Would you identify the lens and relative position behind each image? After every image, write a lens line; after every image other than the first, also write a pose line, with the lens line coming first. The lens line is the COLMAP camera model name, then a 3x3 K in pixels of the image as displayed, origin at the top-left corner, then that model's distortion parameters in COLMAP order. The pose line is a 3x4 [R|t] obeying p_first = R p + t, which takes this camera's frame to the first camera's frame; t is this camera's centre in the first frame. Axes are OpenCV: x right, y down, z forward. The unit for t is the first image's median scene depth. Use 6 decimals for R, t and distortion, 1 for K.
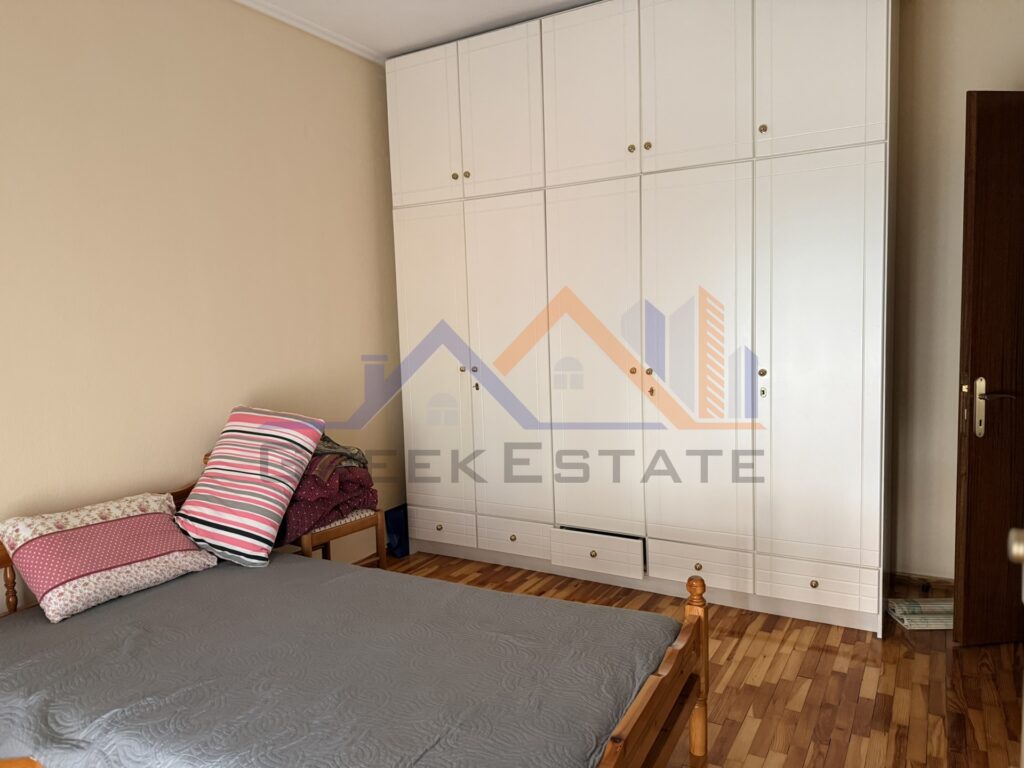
lens RADIAL K [[720.6, 0, 504.2], [0, 720.6, 386.0], [0, 0, 1]] dist [0.028089, -0.033874]
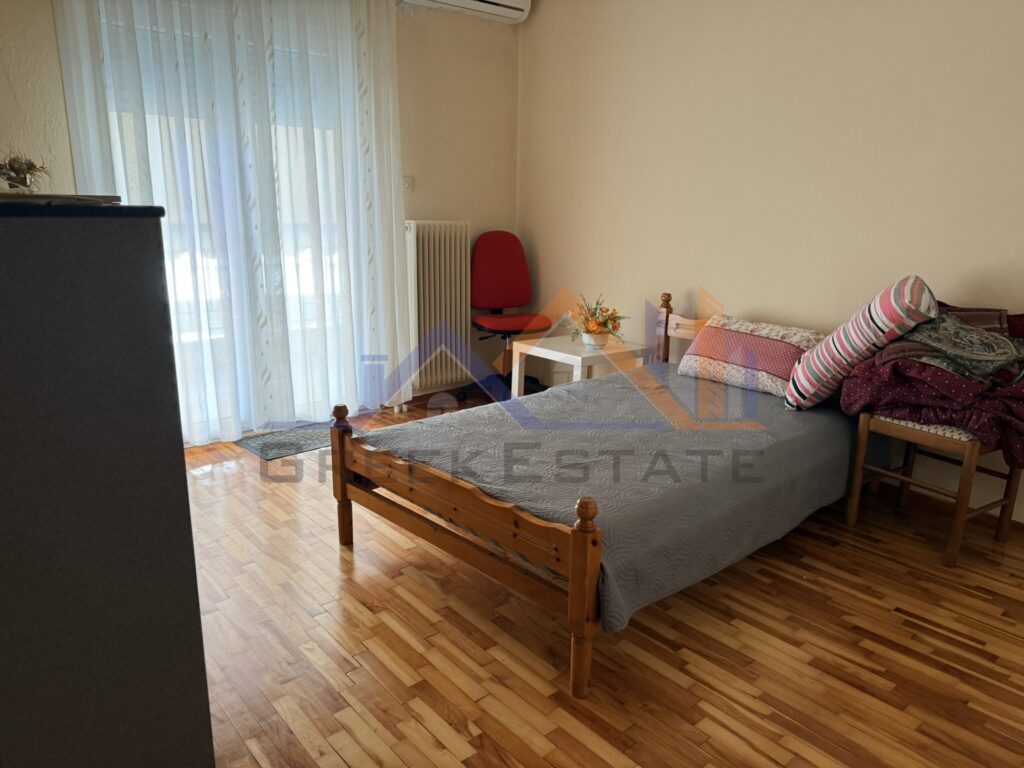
lens RADIAL K [[720.6, 0, 504.2], [0, 720.6, 386.0], [0, 0, 1]] dist [0.028089, -0.033874]
pose [[-0.323972, 0.259791, -0.909698, 0.745224], [-0.089849, 0.948763, 0.302945, -0.078386], [0.941790, 0.179882, -0.284031, 0.817776]]
